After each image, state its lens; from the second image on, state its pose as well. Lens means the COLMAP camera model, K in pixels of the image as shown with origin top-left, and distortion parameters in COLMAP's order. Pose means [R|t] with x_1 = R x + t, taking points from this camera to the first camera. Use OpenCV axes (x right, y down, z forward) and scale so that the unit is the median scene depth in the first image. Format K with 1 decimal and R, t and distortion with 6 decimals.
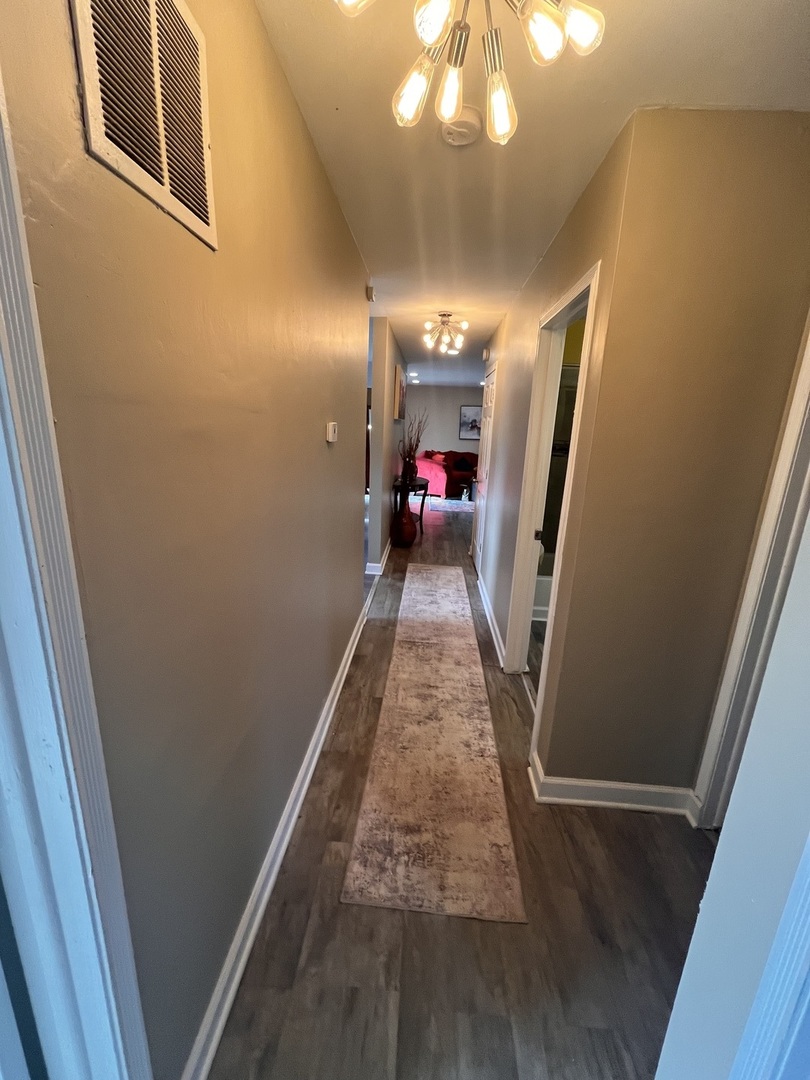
lens RADIAL K [[447.4, 0, 405.0], [0, 447.4, 540.0], [0, 0, 1]] dist [0.001276, -0.000011]
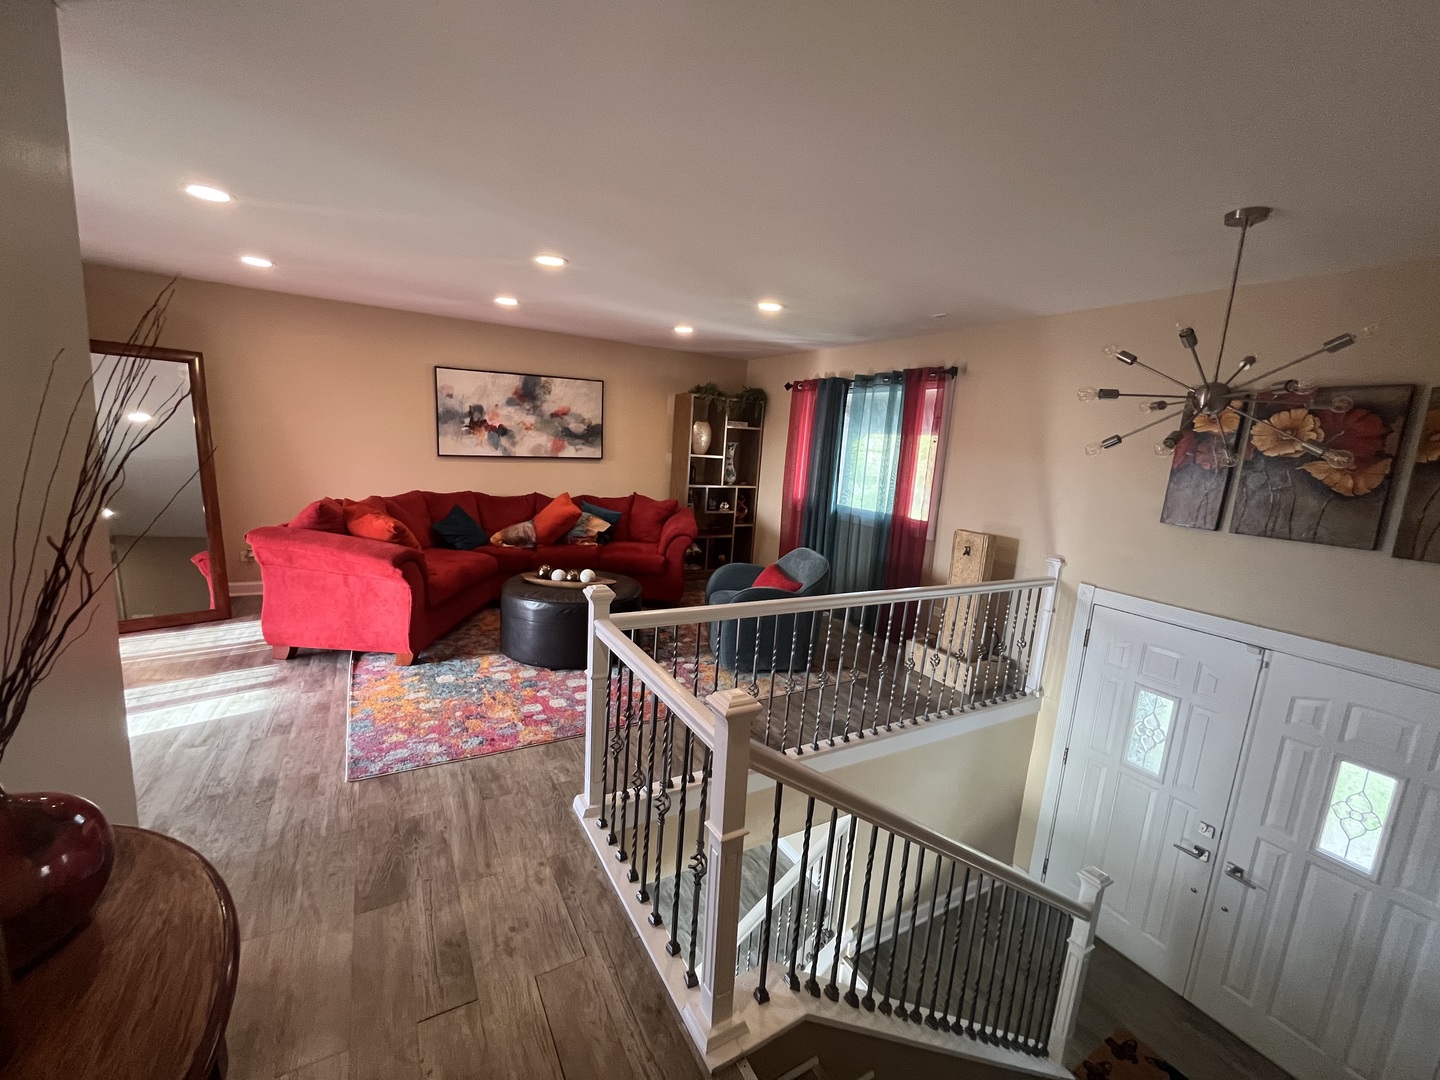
lens RADIAL K [[596.5, 0, 712.7], [0, 596.5, 545.1], [0, 0, 1]] dist [0.001276, -0.000011]
pose [[0.844544, -0.074925, 0.530219, 0.052303], [0.104033, 0.994254, -0.025208, -0.132594], [-0.525284, 0.076450, 0.847486, 0.534719]]
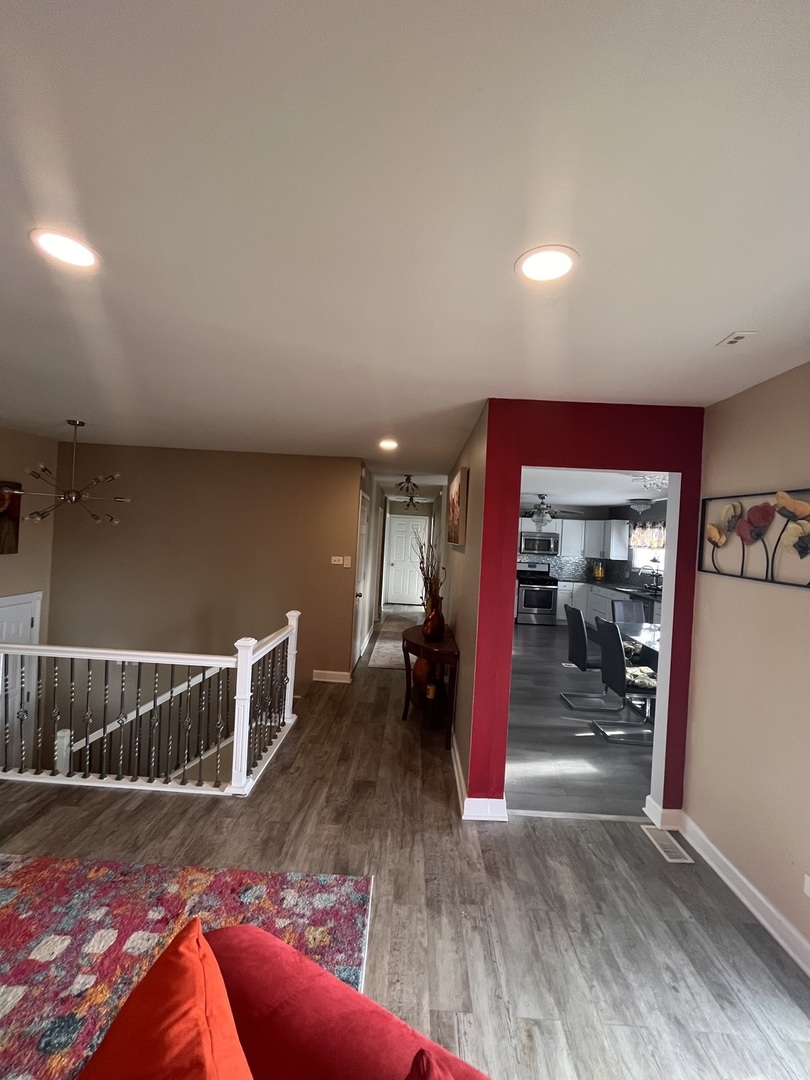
lens RADIAL K [[447.4, 0, 405.0], [0, 447.4, 540.0], [0, 0, 1]] dist [0.001276, -0.000011]
pose [[-0.994957, -0.092949, -0.037702, 0.055494], [-0.099622, 0.959501, 0.263503, -0.271795], [0.011683, 0.265930, -0.963922, 1.019384]]
